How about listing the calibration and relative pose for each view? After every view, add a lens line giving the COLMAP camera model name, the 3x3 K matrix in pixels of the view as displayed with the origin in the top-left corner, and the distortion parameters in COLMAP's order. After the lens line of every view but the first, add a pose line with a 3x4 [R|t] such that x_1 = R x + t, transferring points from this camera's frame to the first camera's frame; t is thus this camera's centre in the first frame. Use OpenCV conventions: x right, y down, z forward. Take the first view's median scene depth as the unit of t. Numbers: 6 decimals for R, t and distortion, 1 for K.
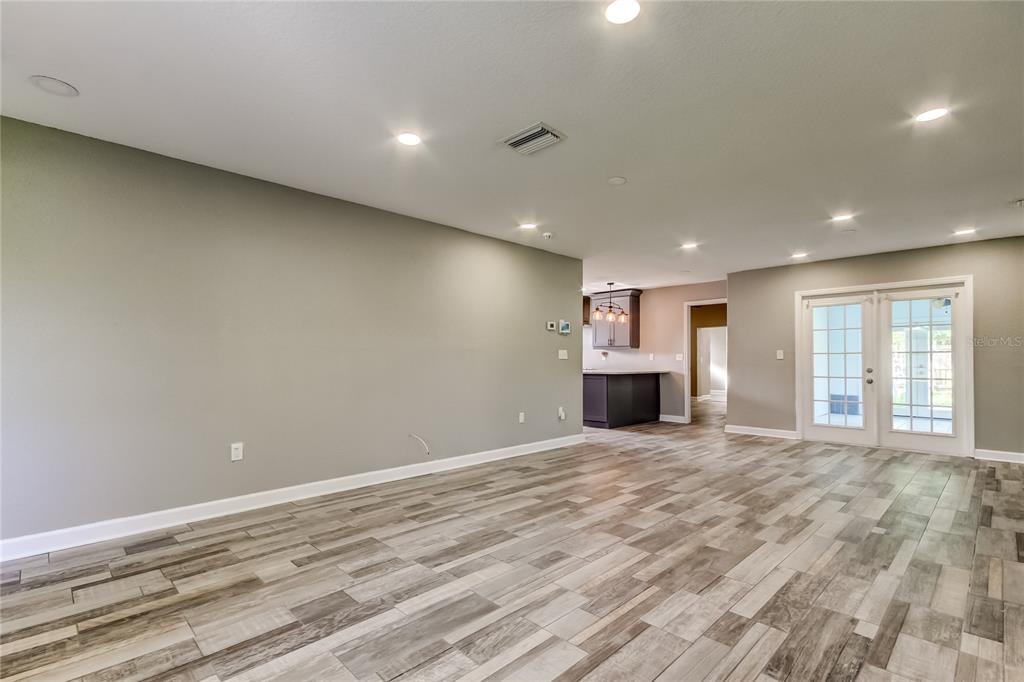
lens RADIAL K [[475.3, 0, 526.8], [0, 475.3, 353.9], [0, 0, 1]] dist [0.019818, -0.007620]
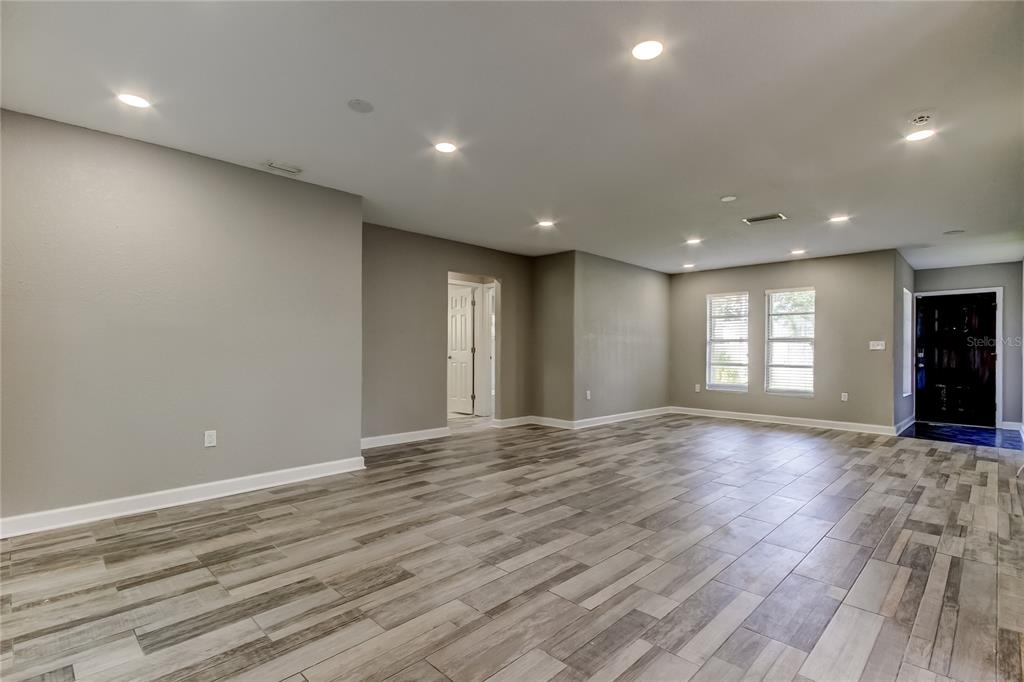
lens RADIAL K [[475.3, 0, 518.9], [0, 475.3, 357.8], [0, 0, 1]] dist [0.019818, -0.007620]
pose [[-0.999946, -0.006333, 0.008203, 0.710539], [-0.006337, 0.999980, -0.000480, 0.036343], [-0.008199, -0.000532, -0.999966, 2.236009]]
